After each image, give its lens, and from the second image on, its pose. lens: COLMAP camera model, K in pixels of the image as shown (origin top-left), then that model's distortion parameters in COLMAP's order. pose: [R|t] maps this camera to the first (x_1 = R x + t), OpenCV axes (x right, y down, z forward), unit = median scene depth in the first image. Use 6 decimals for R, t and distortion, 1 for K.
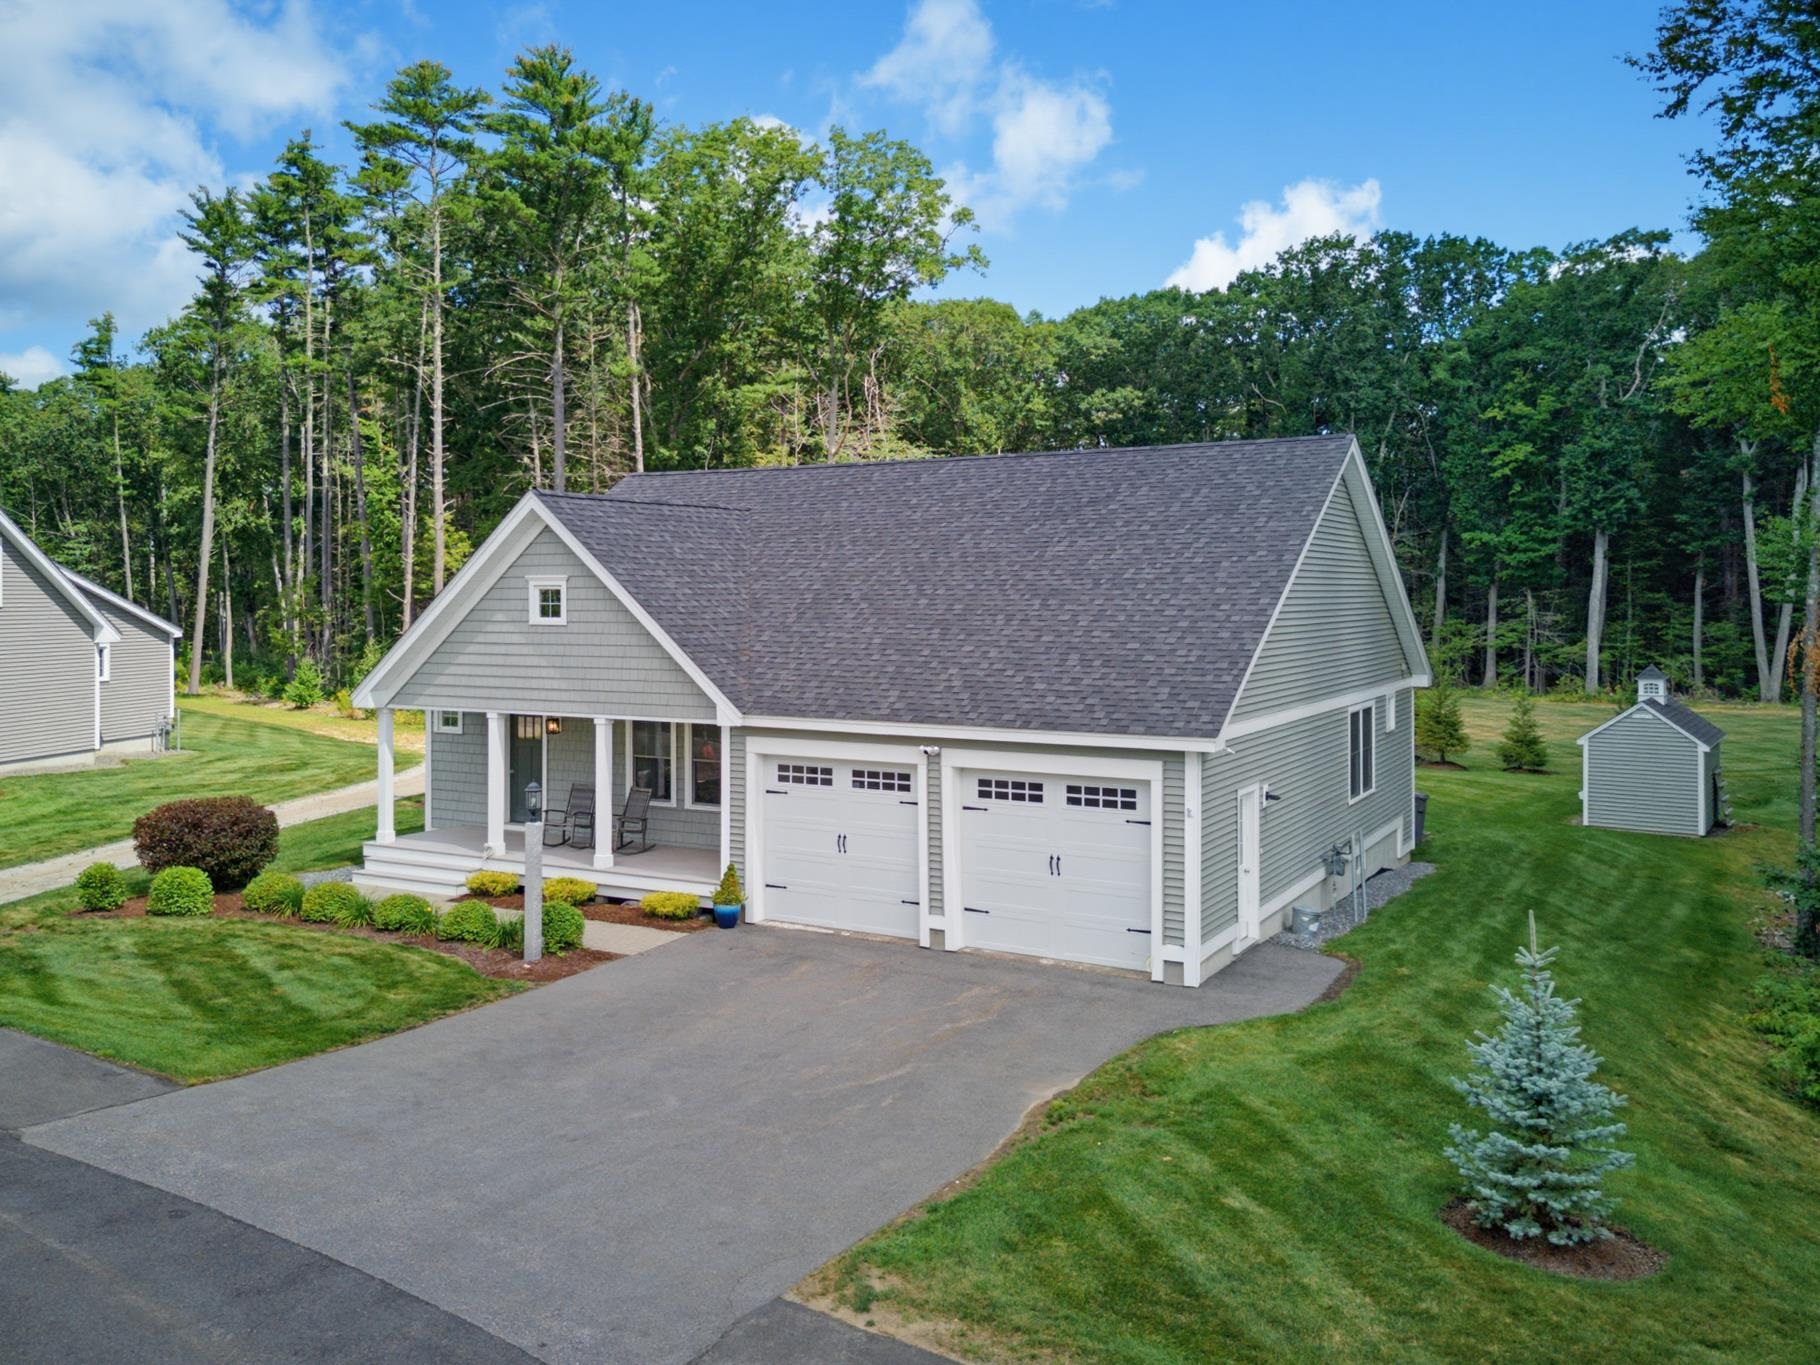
lens RADIAL K [[1519.4, 0, 838.1], [0, 1519.4, 597.5], [0, 0, 1]] dist [0.060860, -0.054222]
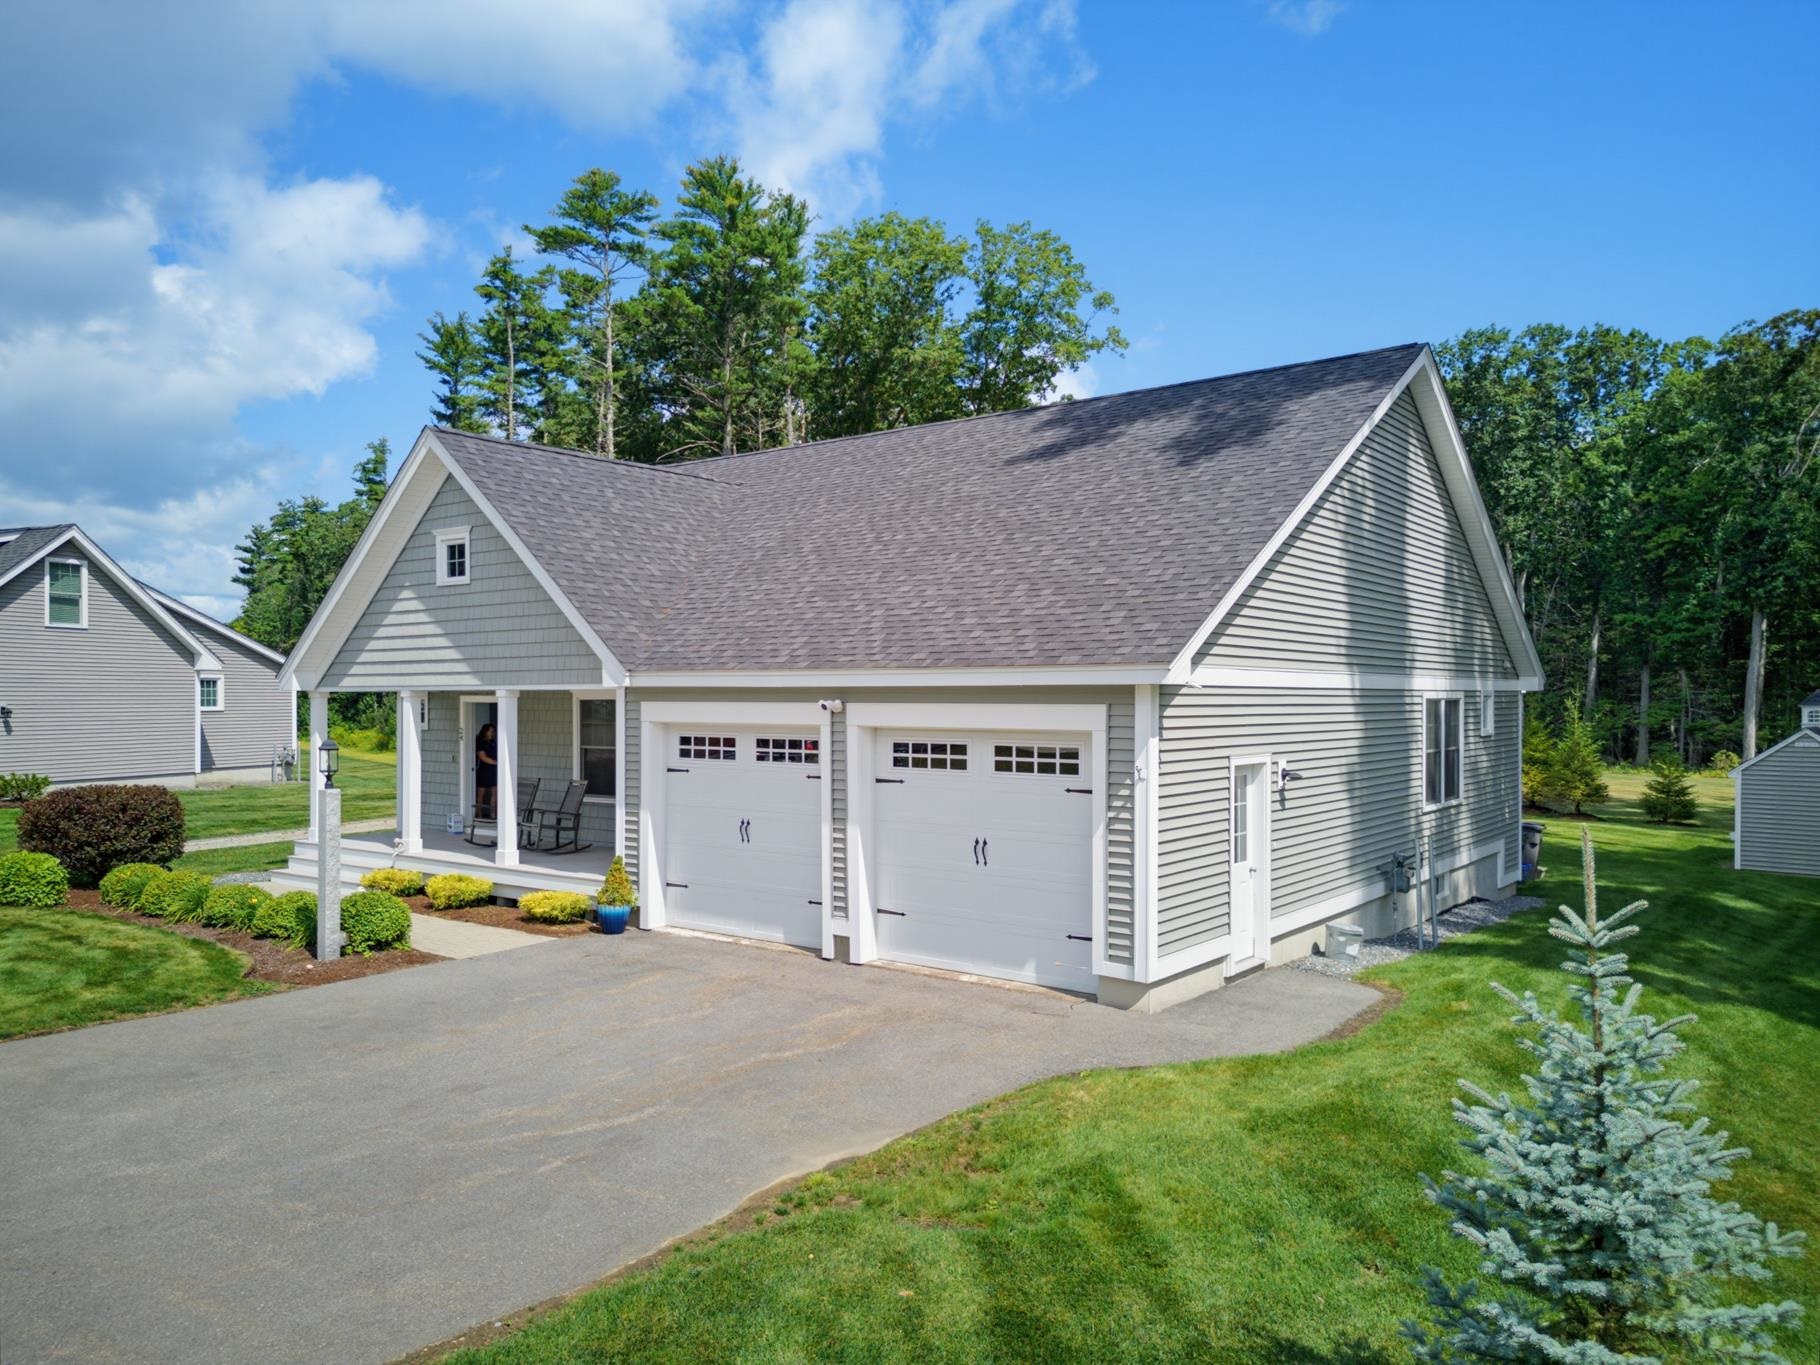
lens RADIAL K [[1307.8, 0, 887.1], [0, 1307.8, 702.0], [0, 0, 1]] dist [0.052179, -0.049397]
pose [[0.992651, 0.002335, -0.120990, 0.112994], [-0.002361, 0.999997, -0.000071, 0.065444], [0.120990, 0.000356, 0.992654, 0.225616]]
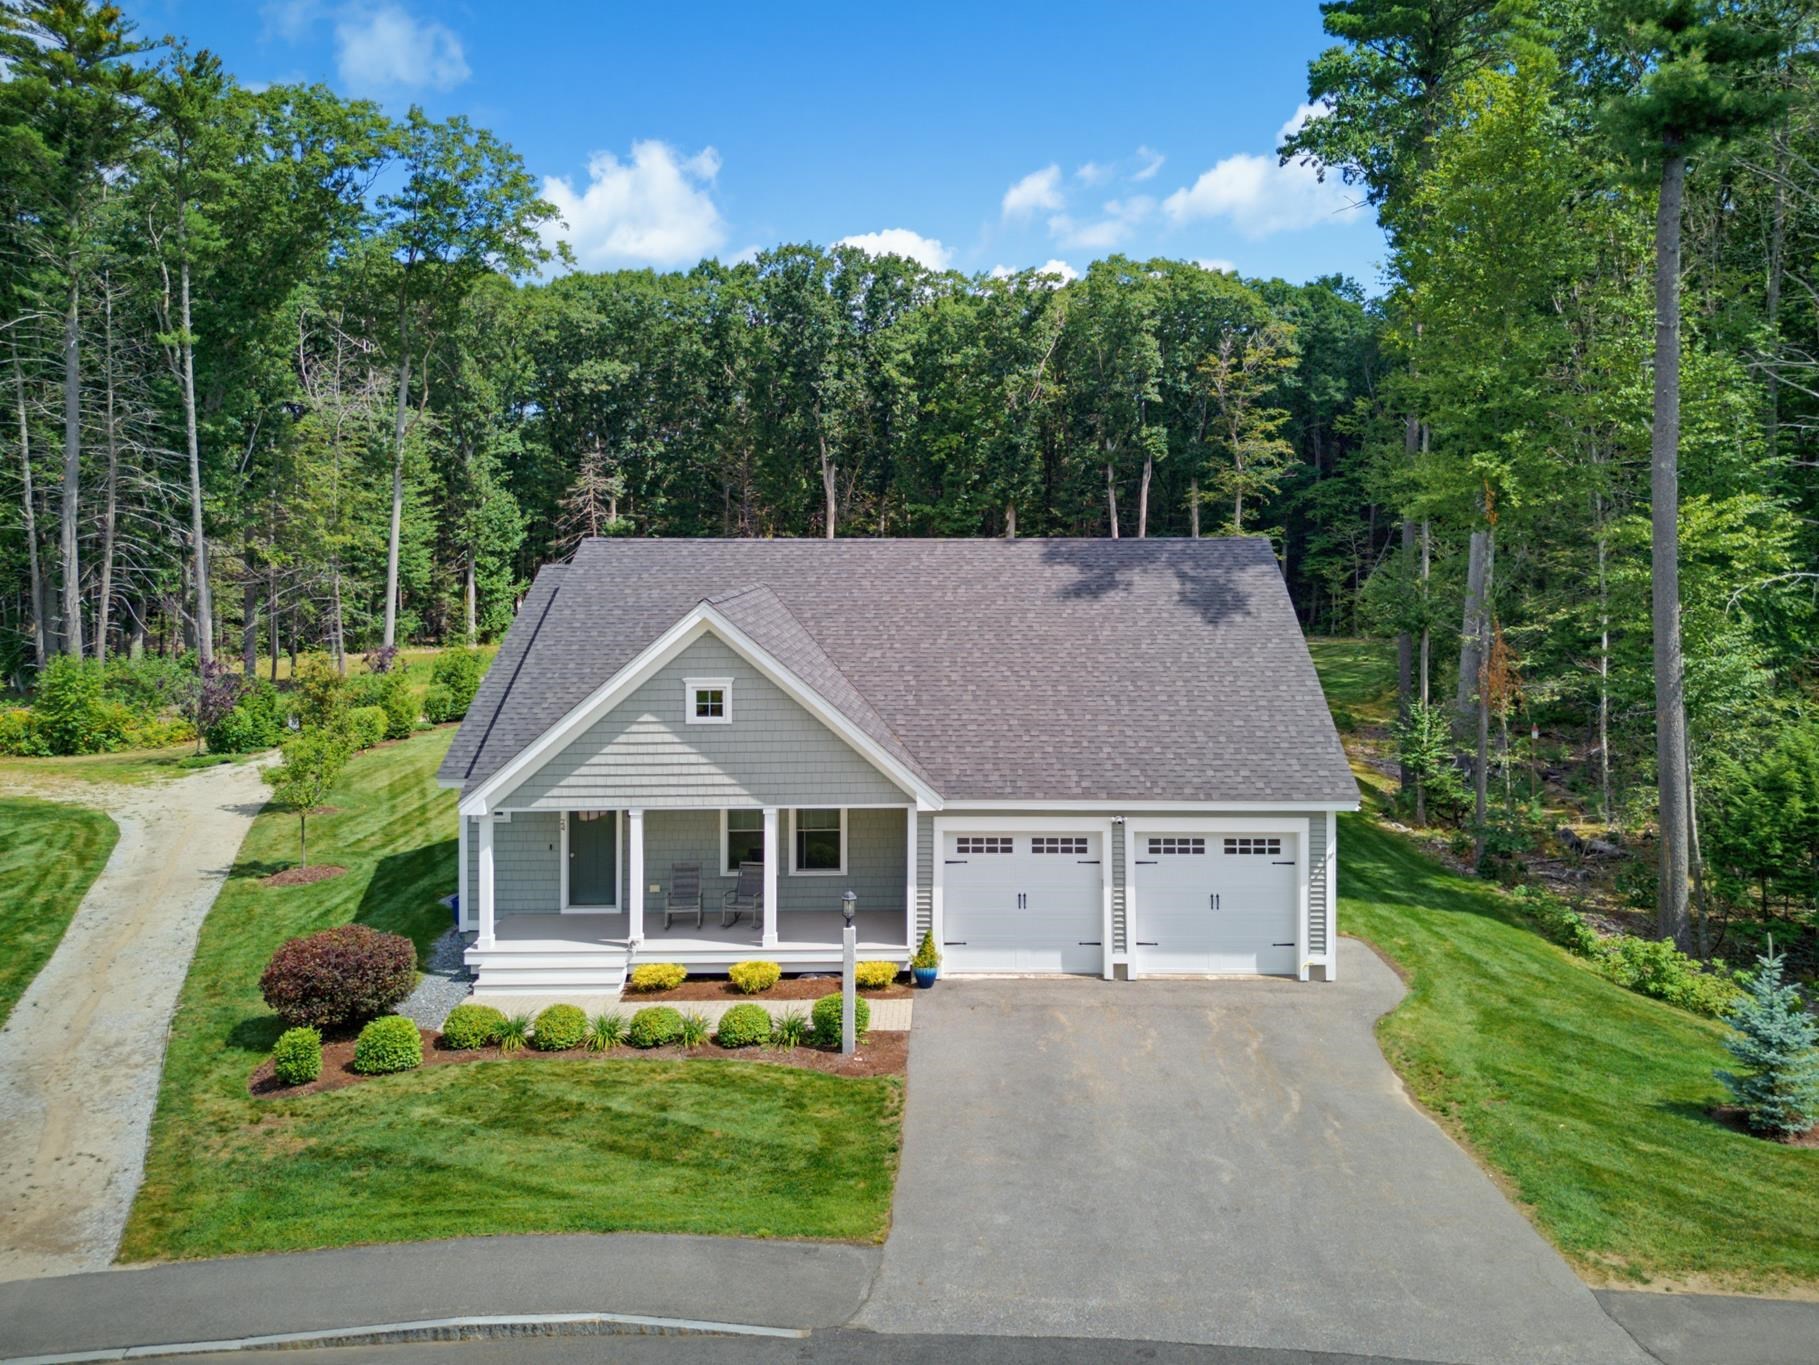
lens RADIAL K [[1423.5, 0, 988.9], [0, 1423.5, 541.0], [0, 0, 1]] dist [0.070047, -0.062431]
pose [[0.855584, -0.008345, 0.517597, -0.420791], [0.002742, 0.999929, 0.011589, -0.094451], [-0.517657, -0.008496, 0.855546, 0.038063]]
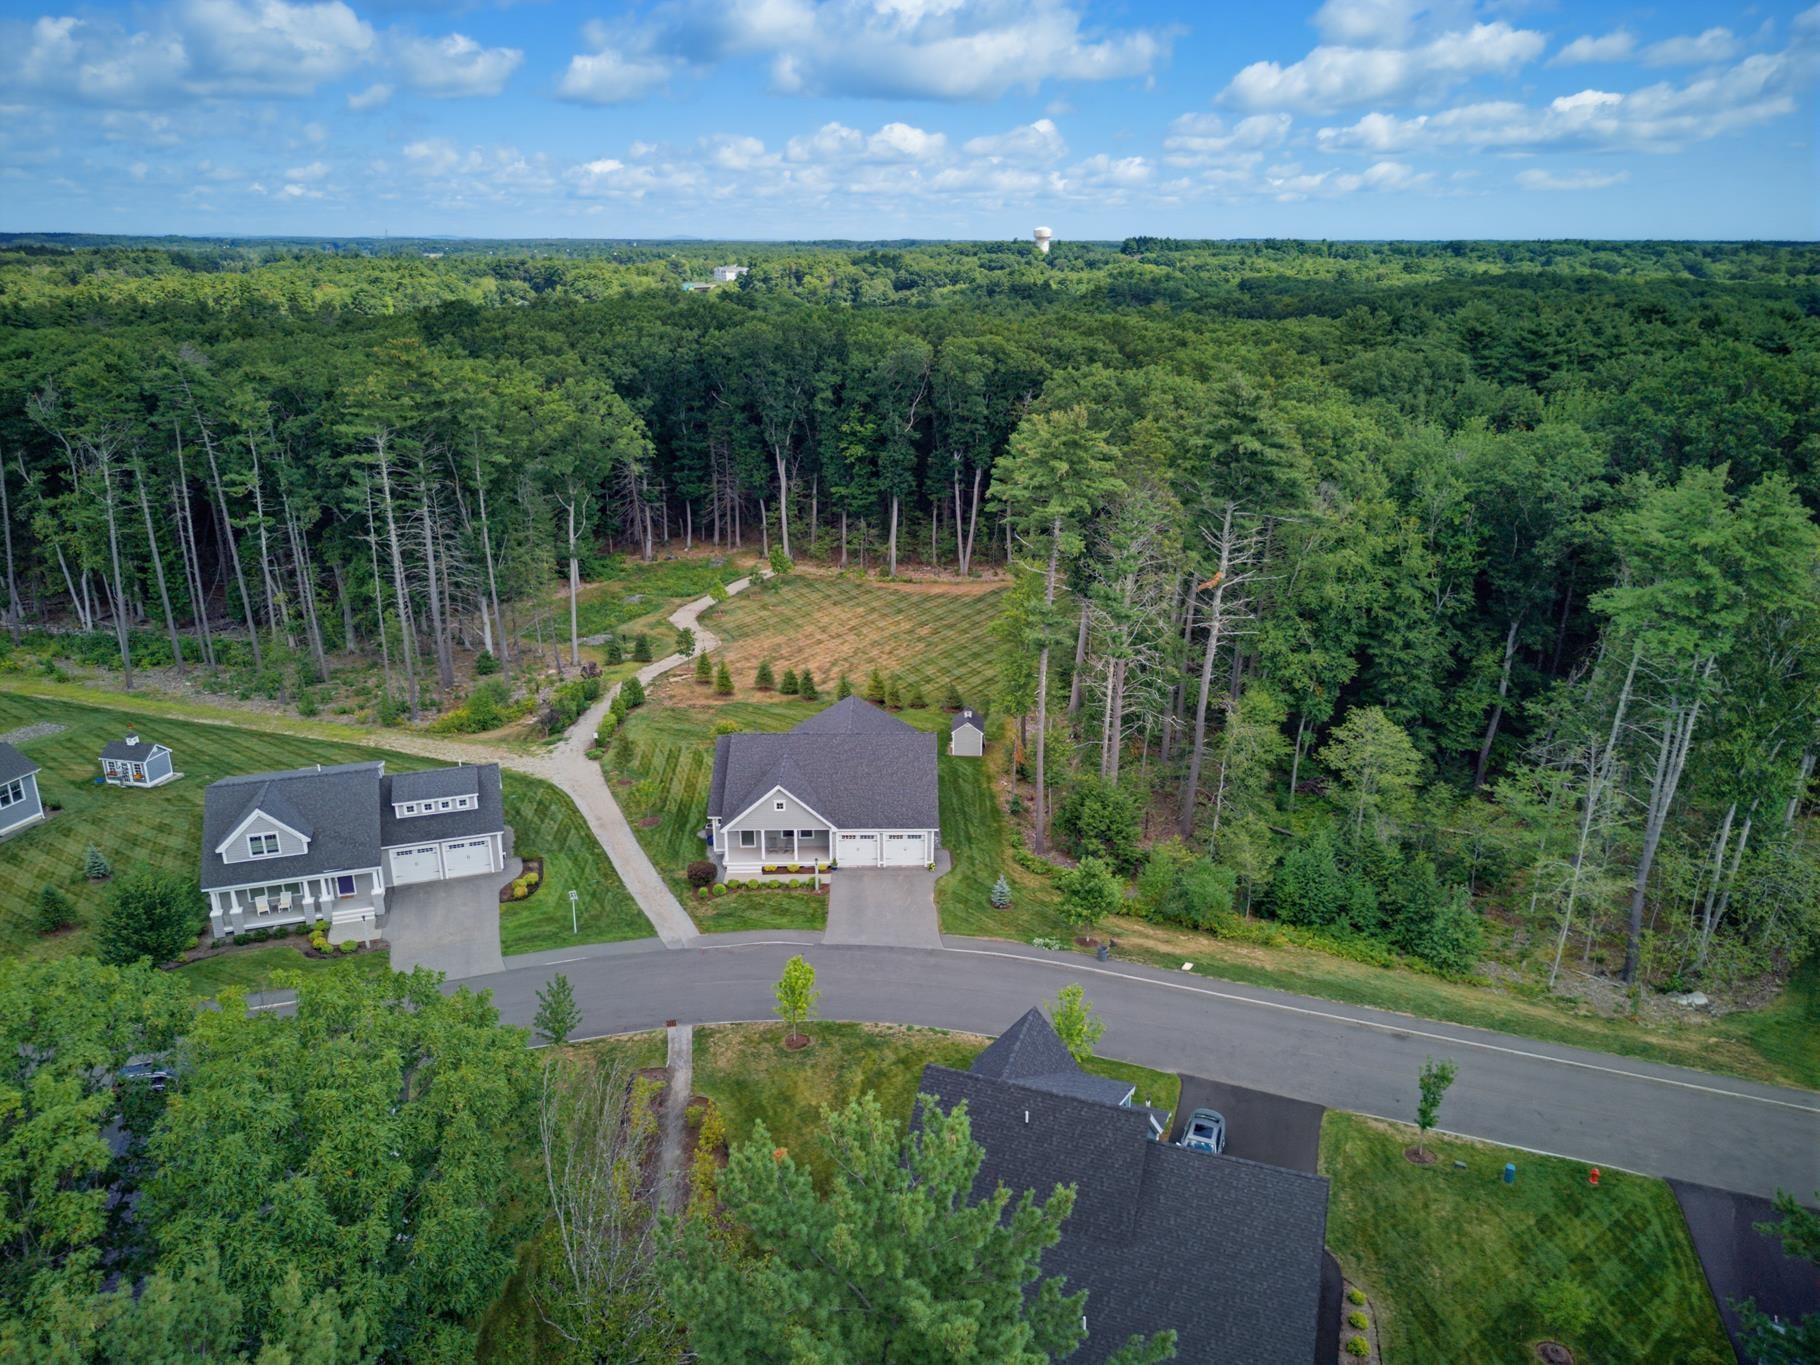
lens RADIAL K [[1274.4, 0, 888.7], [0, 1274.4, 691.5], [0, 0, 1]] dist [0.060536, -0.050651]
pose [[0.863674, -0.171037, 0.474145, -1.239011], [0.009966, 0.946280, 0.323195, -1.150602], [-0.503952, -0.274409, 0.818982, -1.588034]]
